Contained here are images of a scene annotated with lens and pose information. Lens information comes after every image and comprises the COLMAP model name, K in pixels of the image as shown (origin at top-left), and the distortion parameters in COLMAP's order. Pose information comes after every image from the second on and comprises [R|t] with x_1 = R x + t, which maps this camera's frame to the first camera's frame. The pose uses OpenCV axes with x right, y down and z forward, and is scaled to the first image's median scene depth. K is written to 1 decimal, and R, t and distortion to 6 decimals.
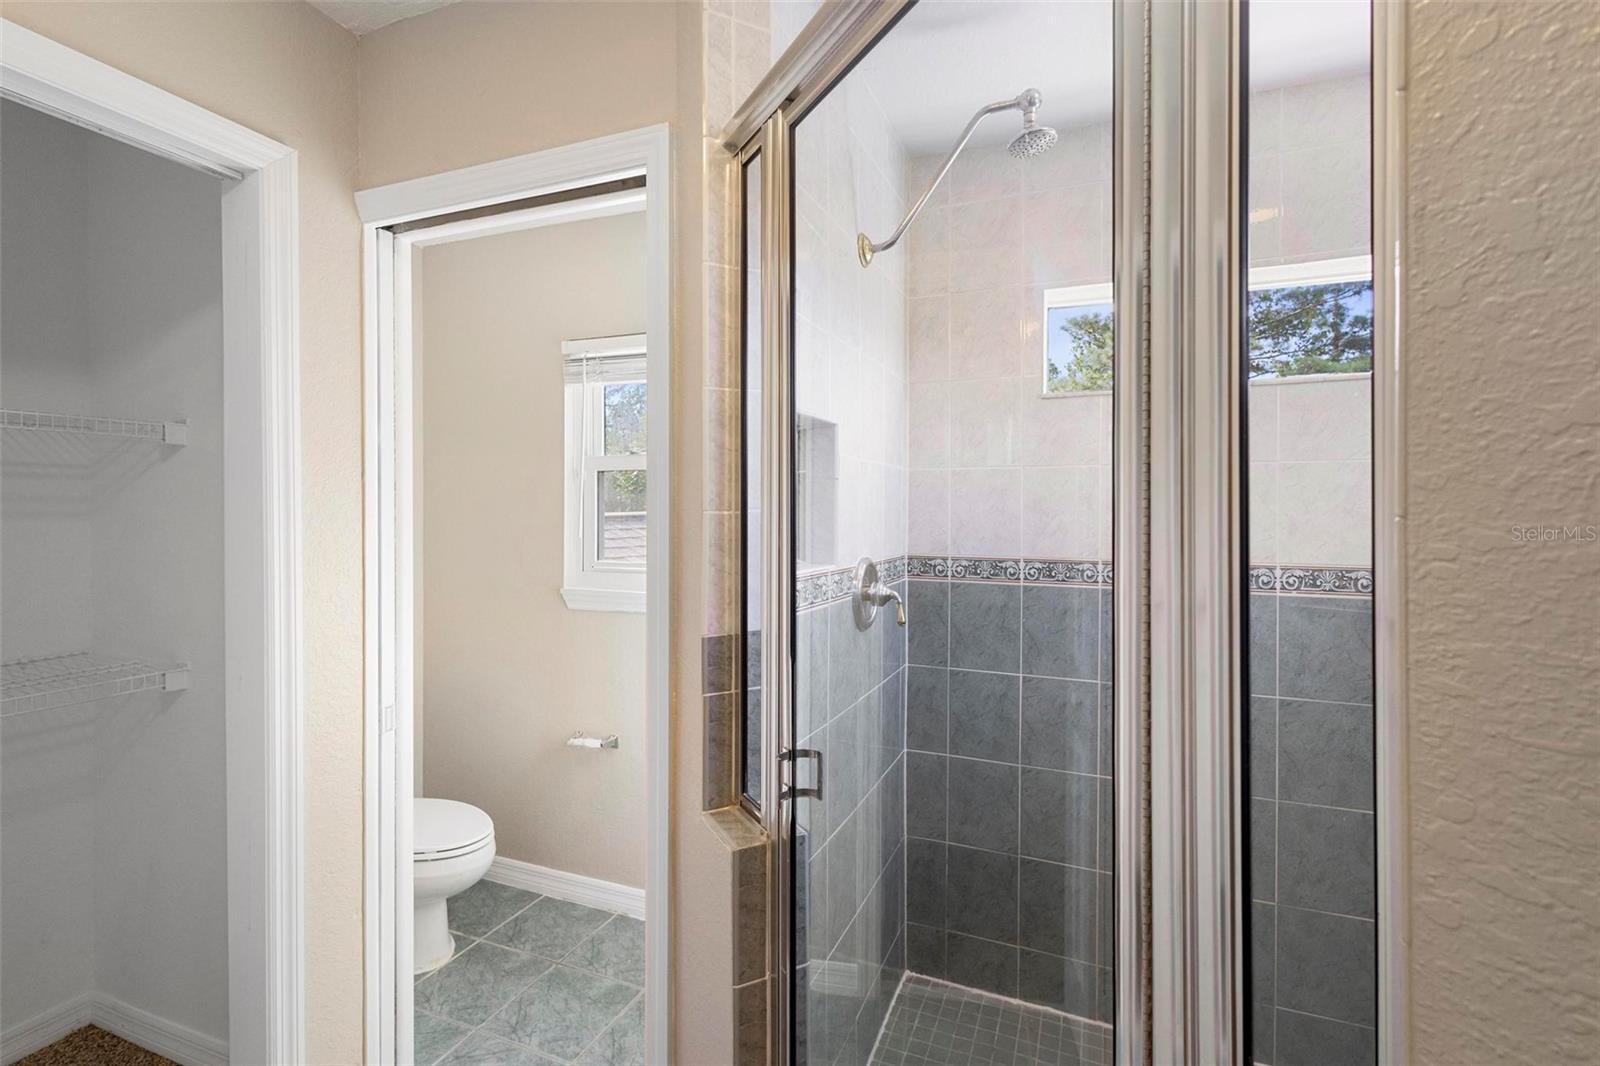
lens RADIAL K [[745.3, 0, 796.9], [0, 745.3, 511.9], [0, 0, 1]] dist [0.001308, -0.000136]
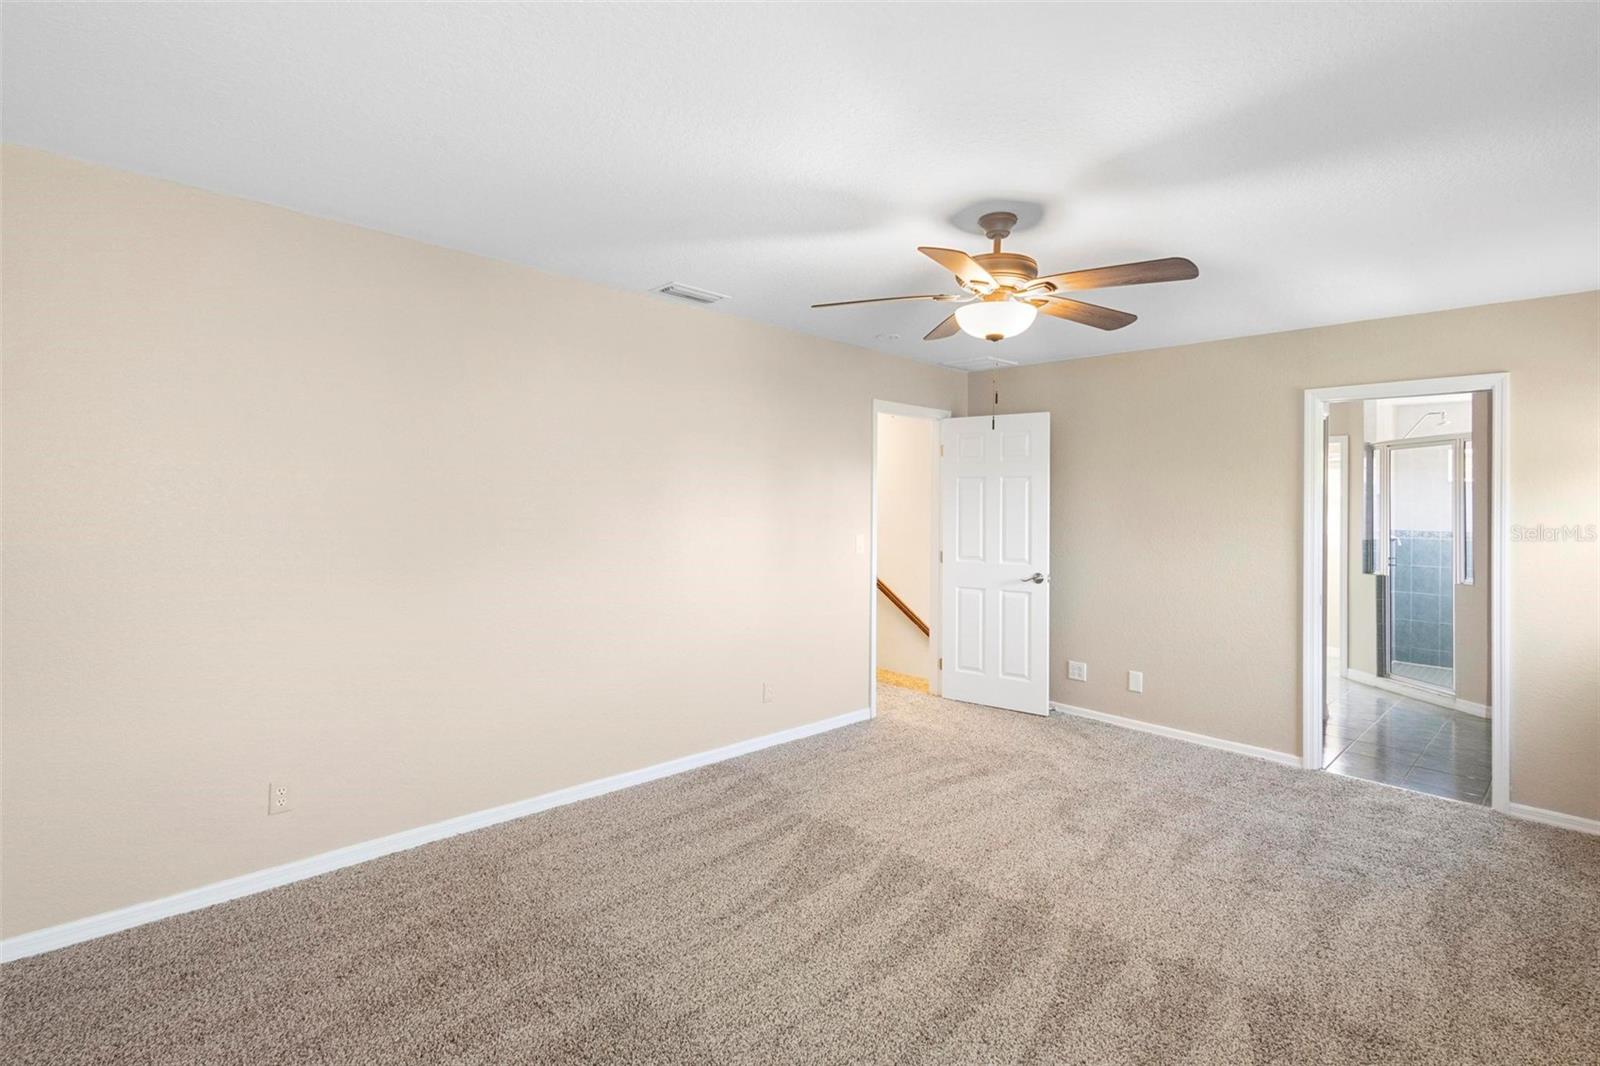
lens RADIAL K [[745.3, 0, 796.9], [0, 745.3, 511.9], [0, 0, 1]] dist [0.001308, -0.000136]
pose [[0.912216, 0.005414, -0.409674, -1.057918], [-0.008096, 0.999956, -0.004812, 0.019958], [0.409630, 0.007707, 0.912219, -3.559247]]
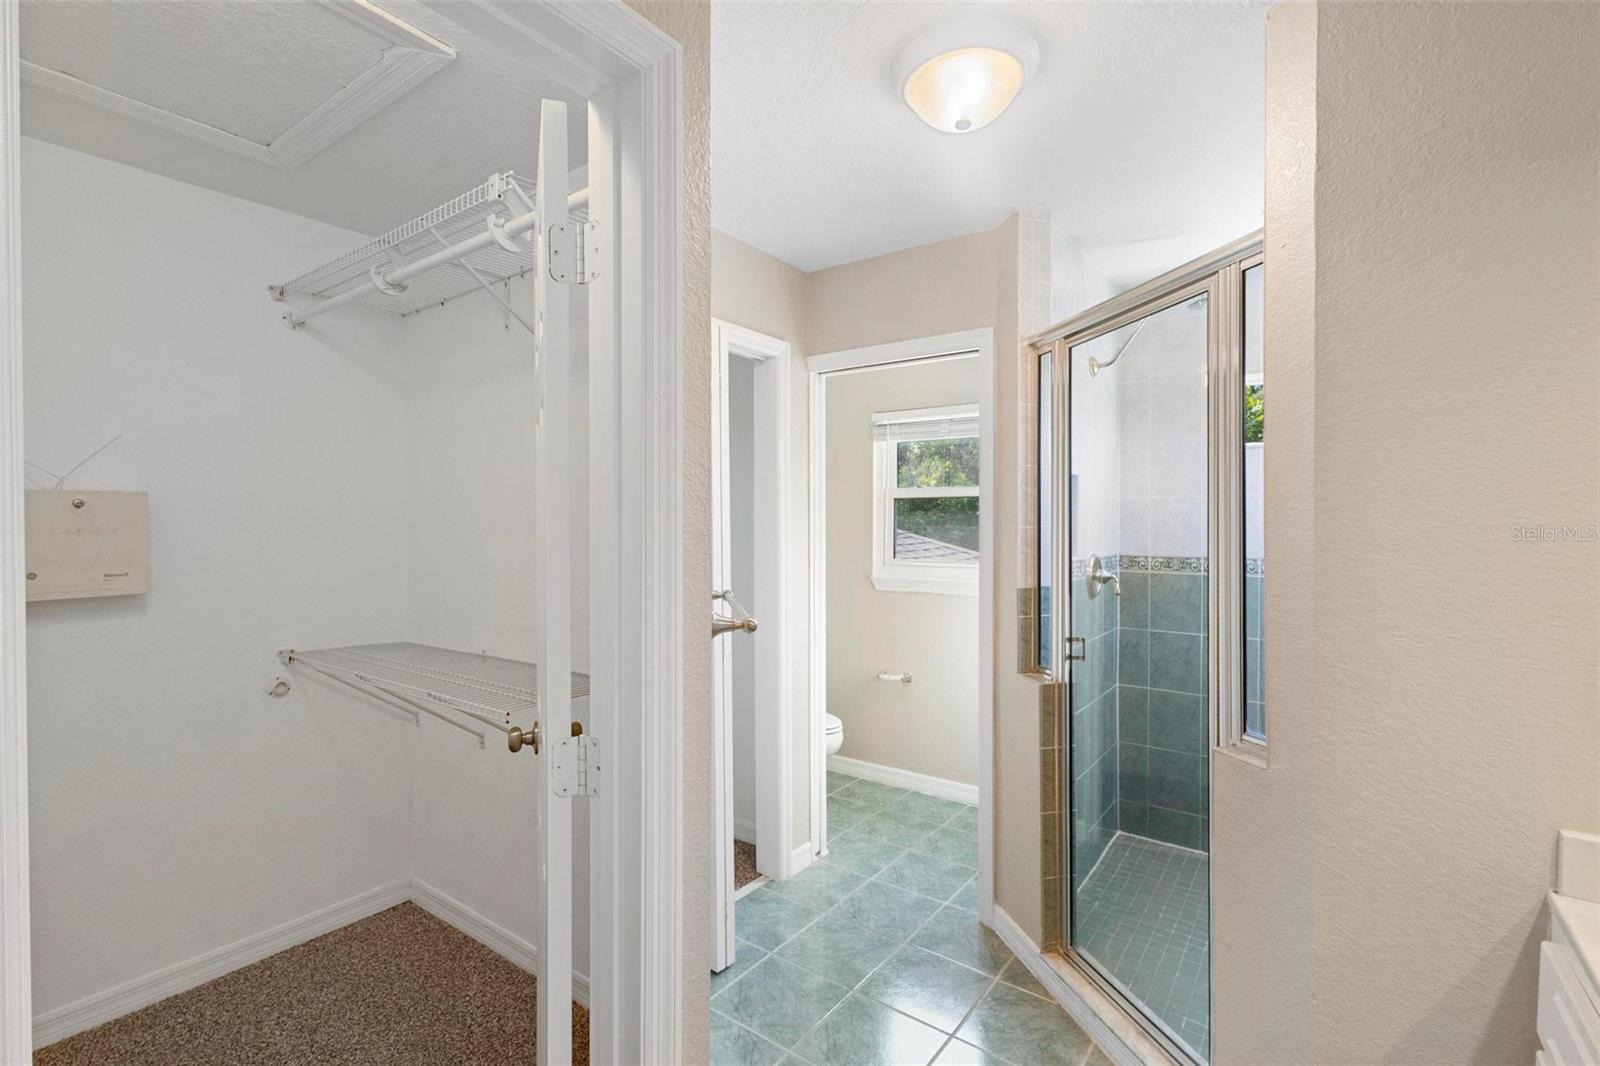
lens RADIAL K [[757.1, 0, 788.7], [0, 757.1, 527.7], [0, 0, 1]] dist [0.000953, 0.000243]
pose [[0.970648, -0.001173, -0.240501, -0.157173], [0.002223, 0.999989, 0.004094, -0.004588], [0.240494, -0.004509, 0.970640, -0.768182]]
